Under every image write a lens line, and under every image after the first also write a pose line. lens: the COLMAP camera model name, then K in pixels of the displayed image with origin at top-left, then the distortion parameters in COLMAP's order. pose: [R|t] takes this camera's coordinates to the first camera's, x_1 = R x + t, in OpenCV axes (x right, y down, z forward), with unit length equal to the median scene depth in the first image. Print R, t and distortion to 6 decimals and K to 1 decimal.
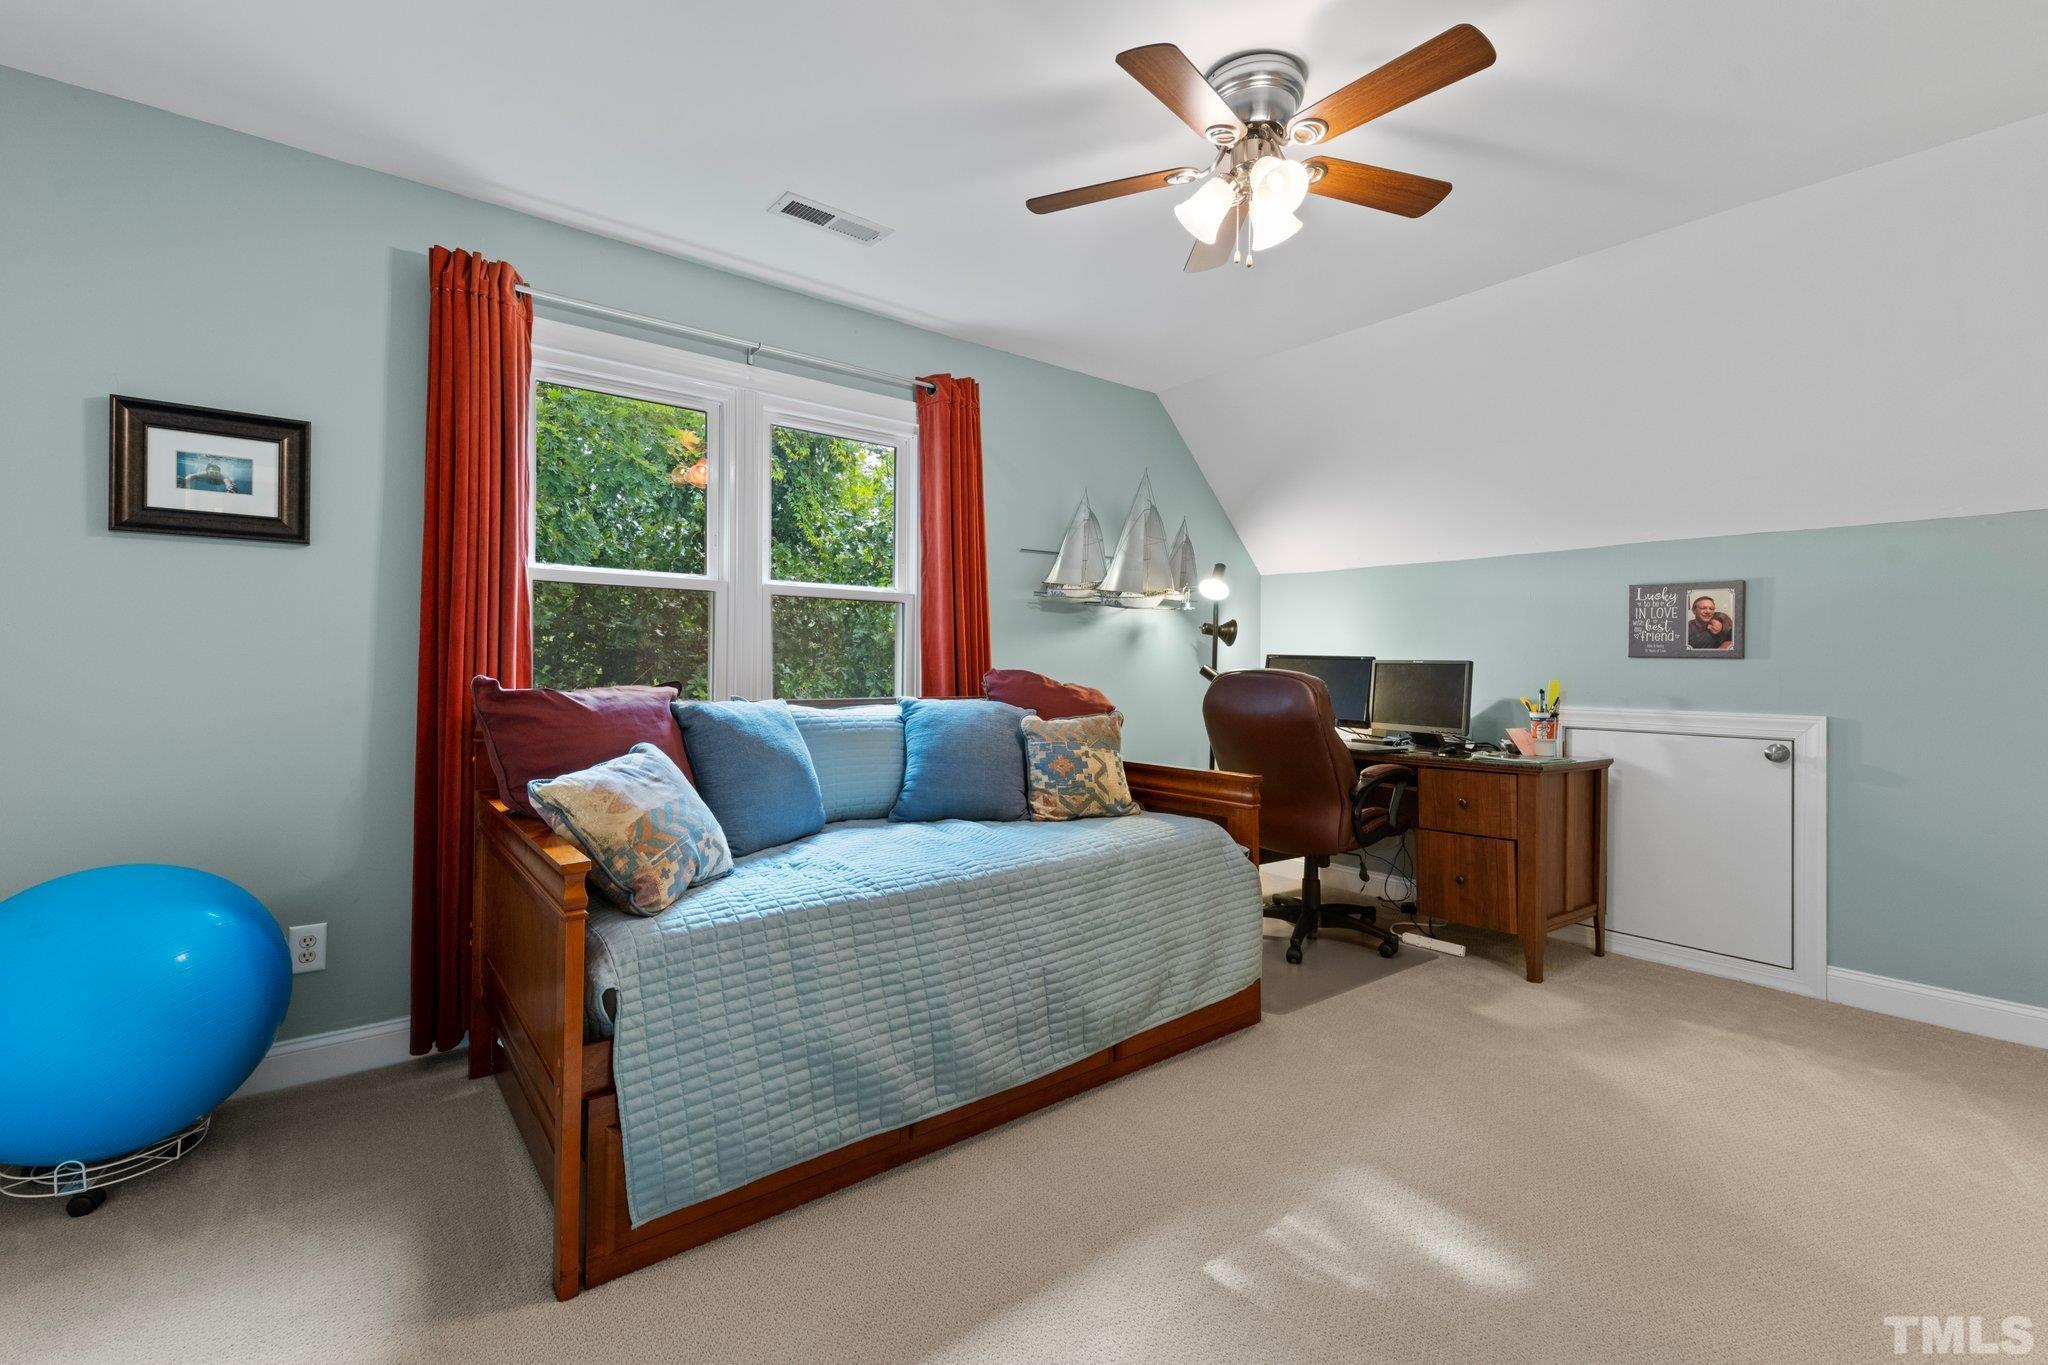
lens RADIAL K [[905.3, 0, 1028.7], [0, 905.3, 665.8], [0, 0, 1]] dist [0.031070, -0.015766]
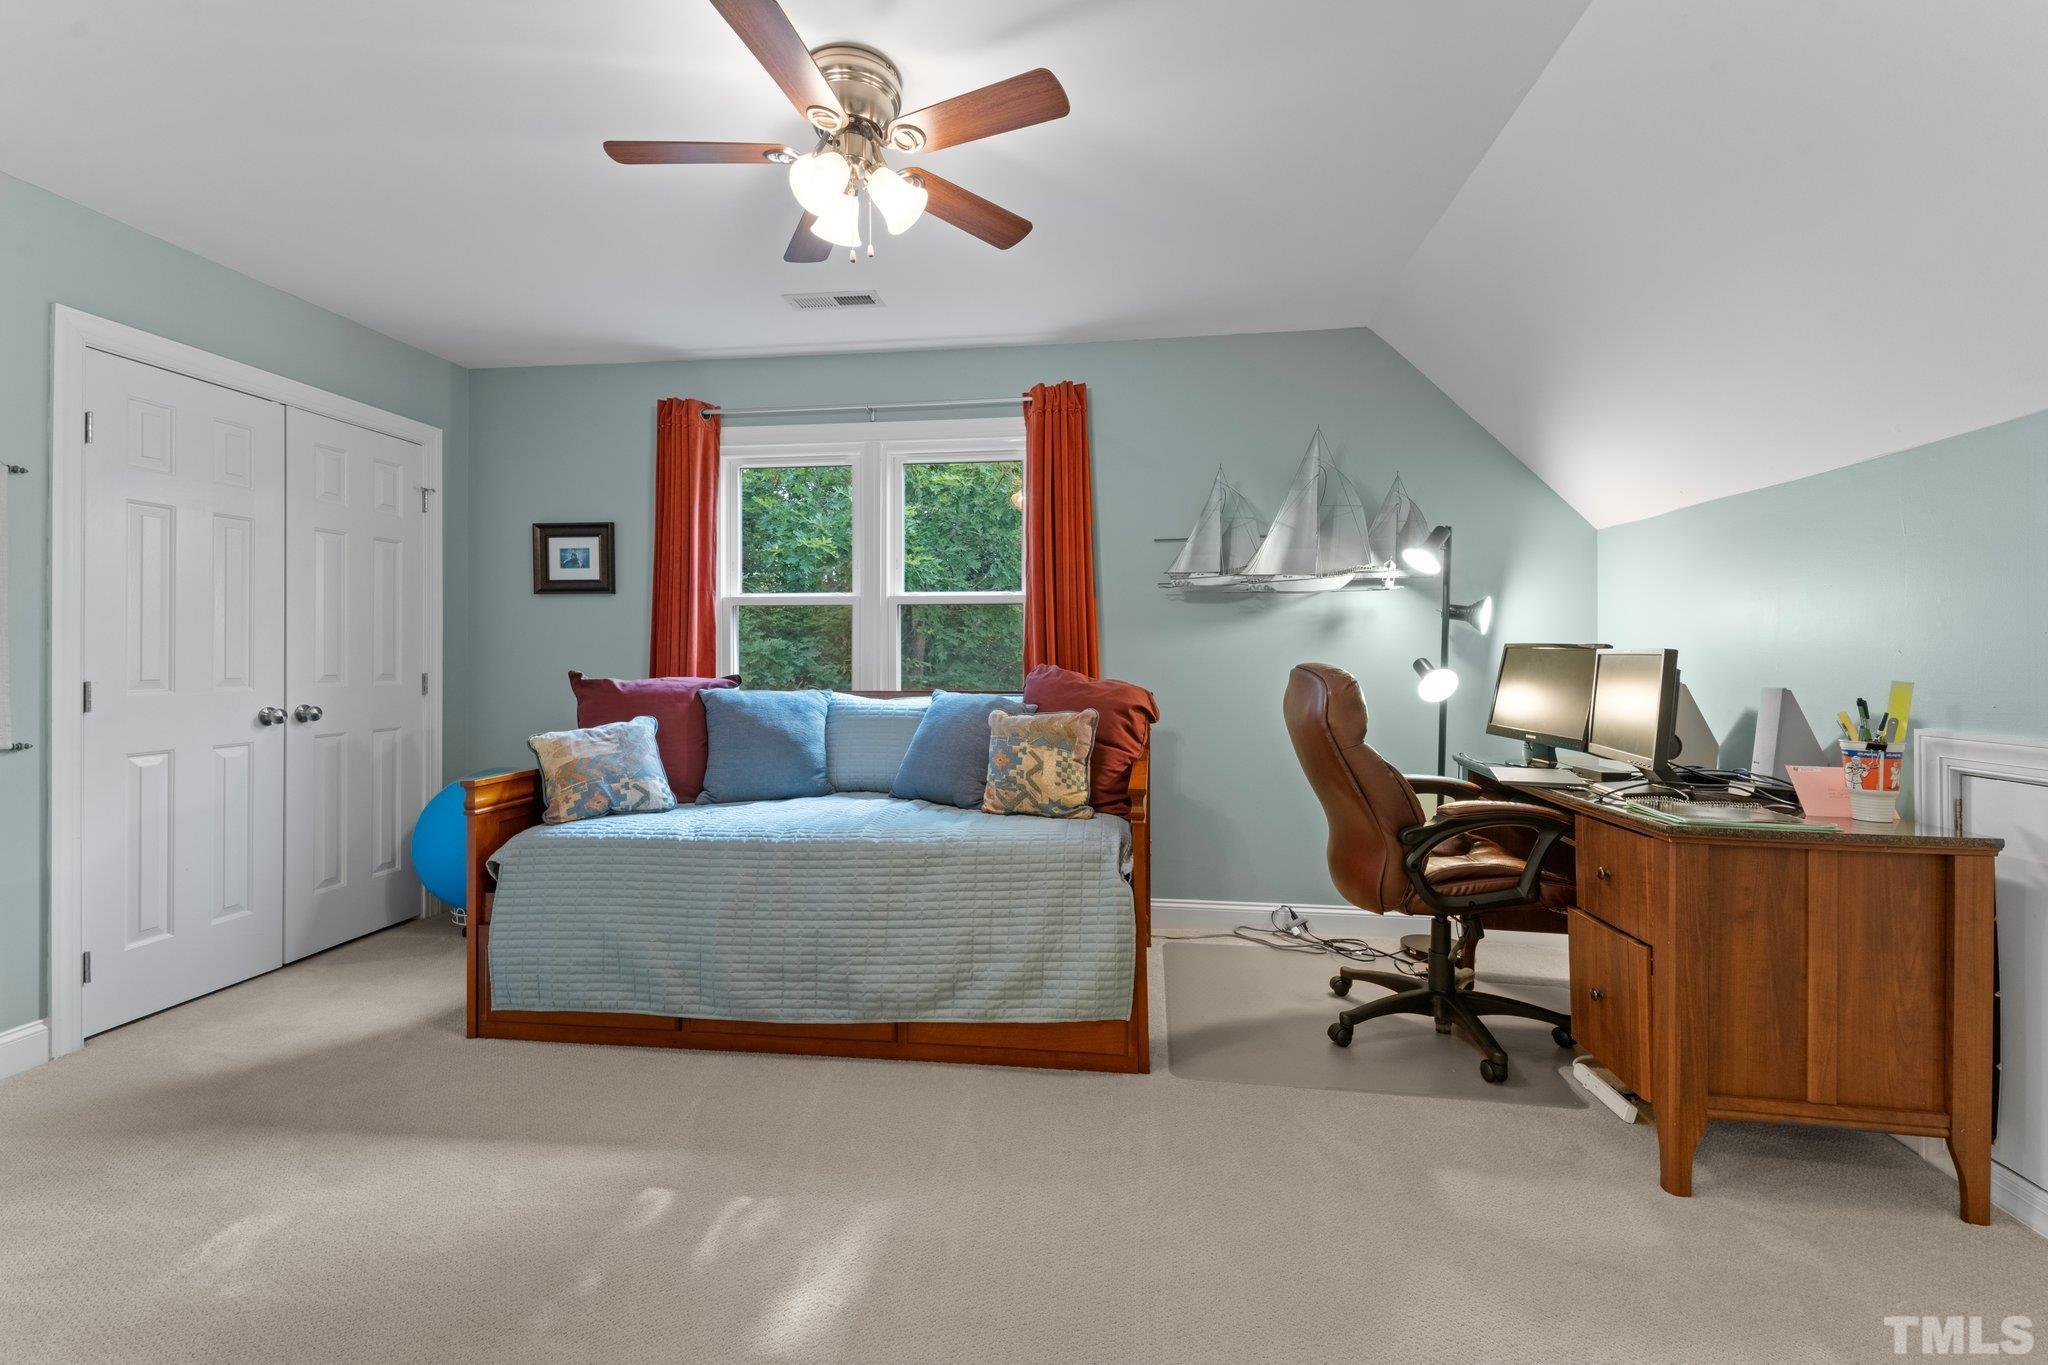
lens RADIAL K [[883.1, 0, 1013.4], [0, 883.1, 664.0], [0, 0, 1]] dist [0.031324, -0.013595]
pose [[0.687849, -0.003700, -0.725844, 0.796652], [0.005631, 0.999984, 0.000239, 0.002734], [0.725832, -0.004251, 0.687859, 0.342827]]
